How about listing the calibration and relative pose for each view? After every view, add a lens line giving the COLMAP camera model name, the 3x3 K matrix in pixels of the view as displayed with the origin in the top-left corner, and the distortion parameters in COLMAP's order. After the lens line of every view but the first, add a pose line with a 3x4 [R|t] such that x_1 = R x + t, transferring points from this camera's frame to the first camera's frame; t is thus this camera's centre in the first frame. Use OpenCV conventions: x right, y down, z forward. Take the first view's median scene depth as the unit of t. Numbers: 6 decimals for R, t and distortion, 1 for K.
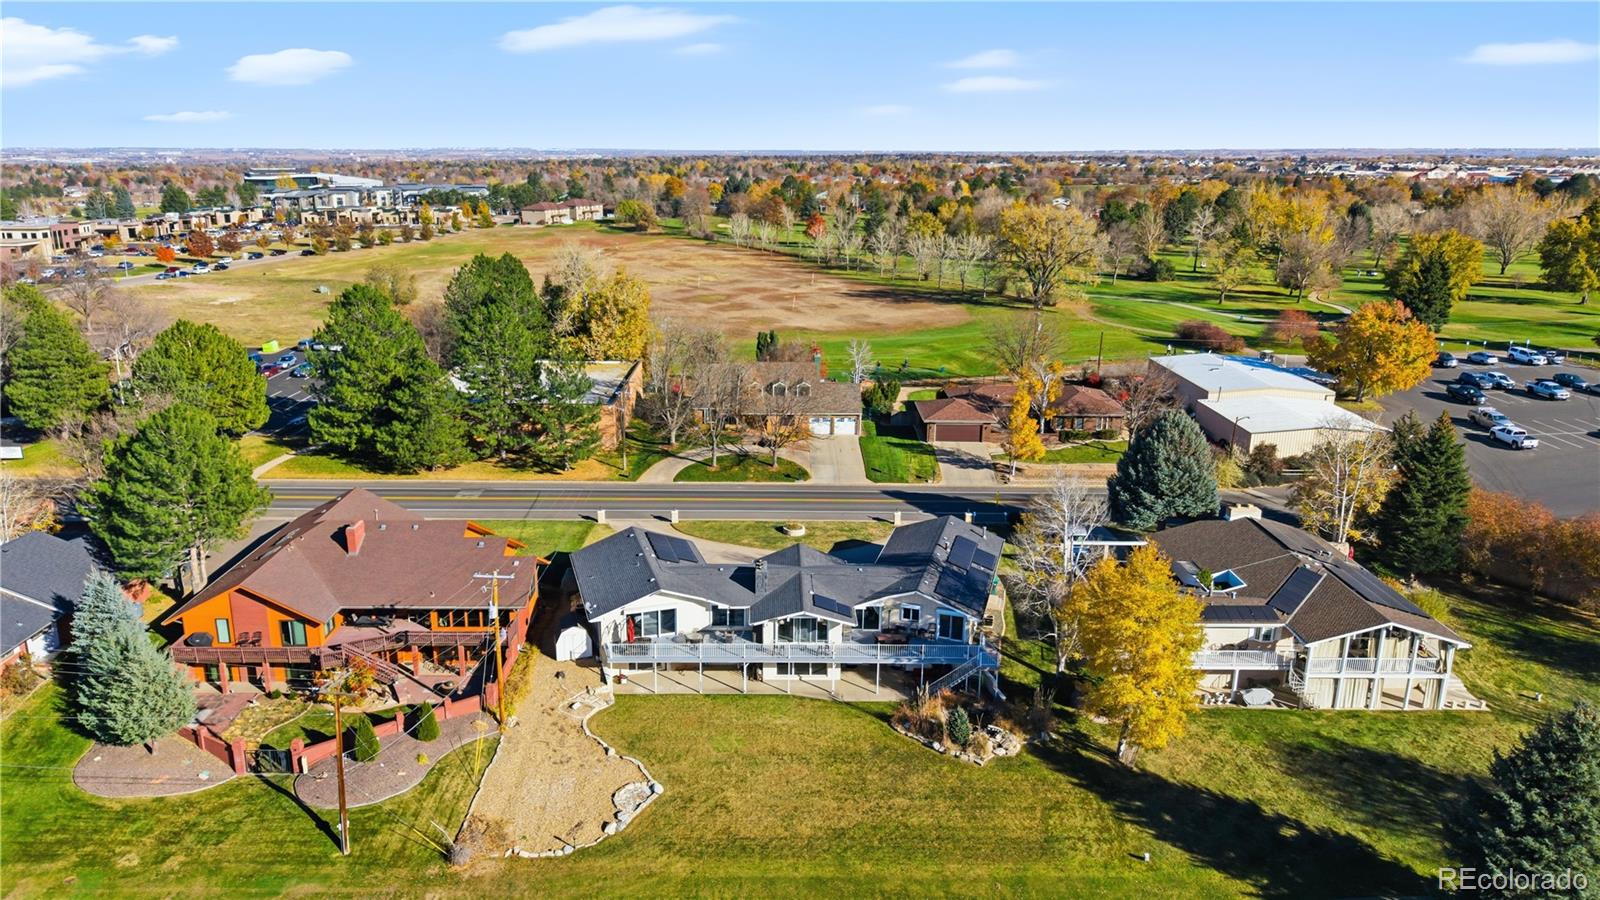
lens RADIAL K [[1102.7, 0, 798.1], [0, 1102.7, 378.2], [0, 0, 1]] dist [0.028075, -0.000591]
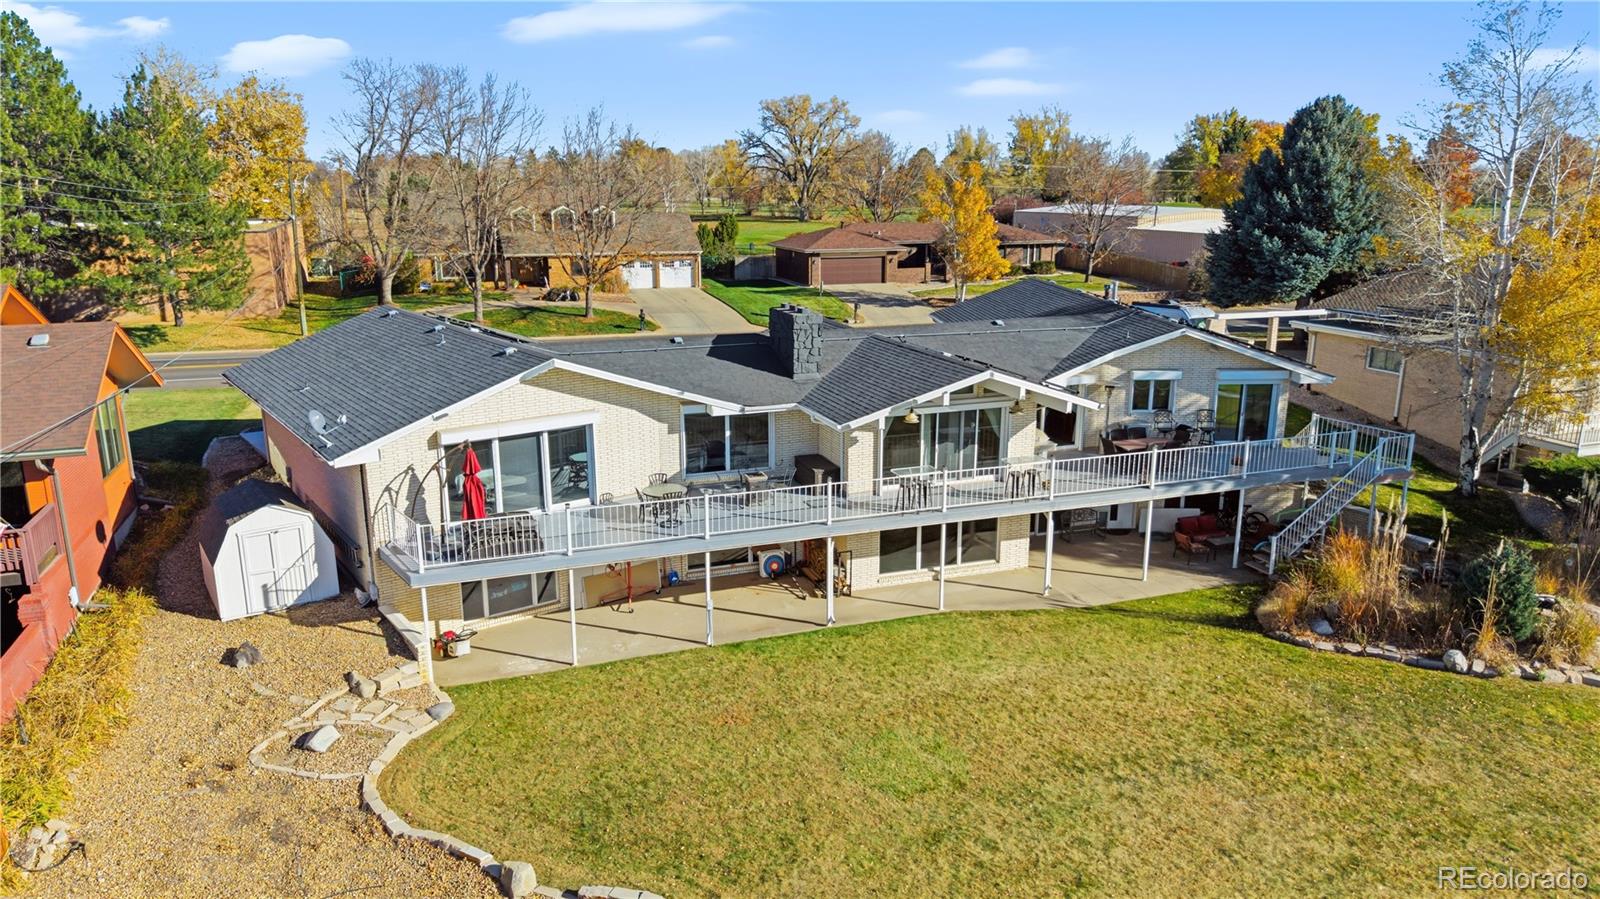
lens RADIAL K [[1076.5, 0, 800.0], [0, 1076.5, 449.5], [0, 0, 1]] dist [0.012694, -0.002723]
pose [[0.944208, -0.091853, 0.316281, -0.157300], [0.083169, 0.995697, 0.040879, 0.210415], [-0.318675, -0.012294, 0.947784, 0.667833]]
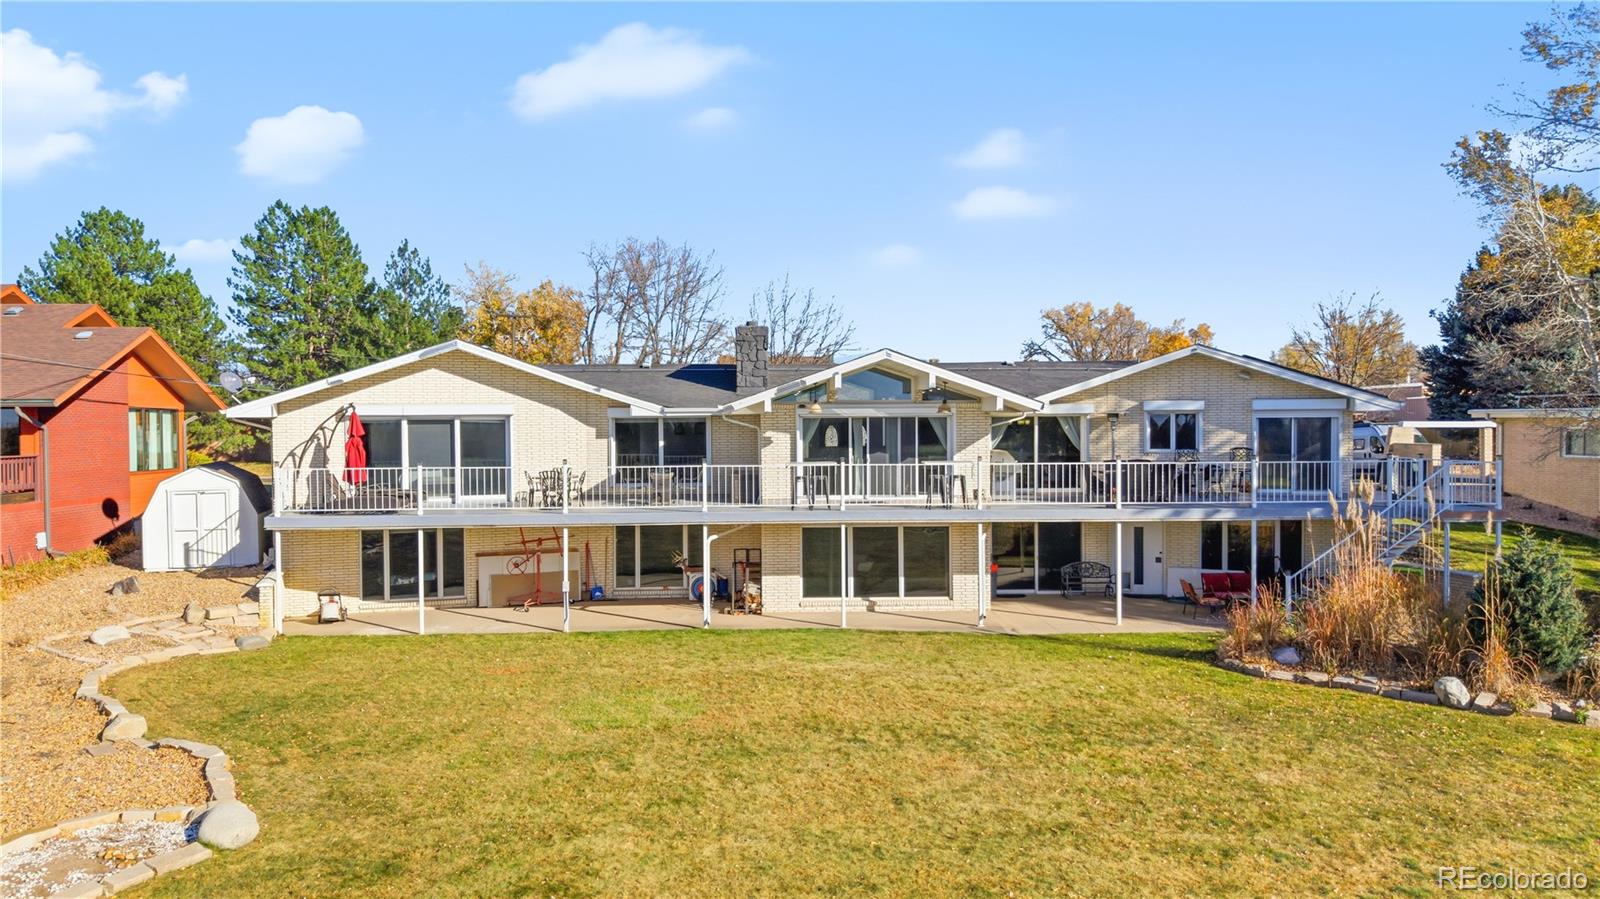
lens RADIAL K [[1076.5, 0, 800.0], [0, 1076.5, 449.5], [0, 0, 1]] dist [0.012694, -0.002723]
pose [[0.999571, -0.018999, 0.022287, -0.026432], [0.023009, 0.980271, -0.196313, 0.290417], [-0.018118, 0.196742, 0.980288, 0.674860]]
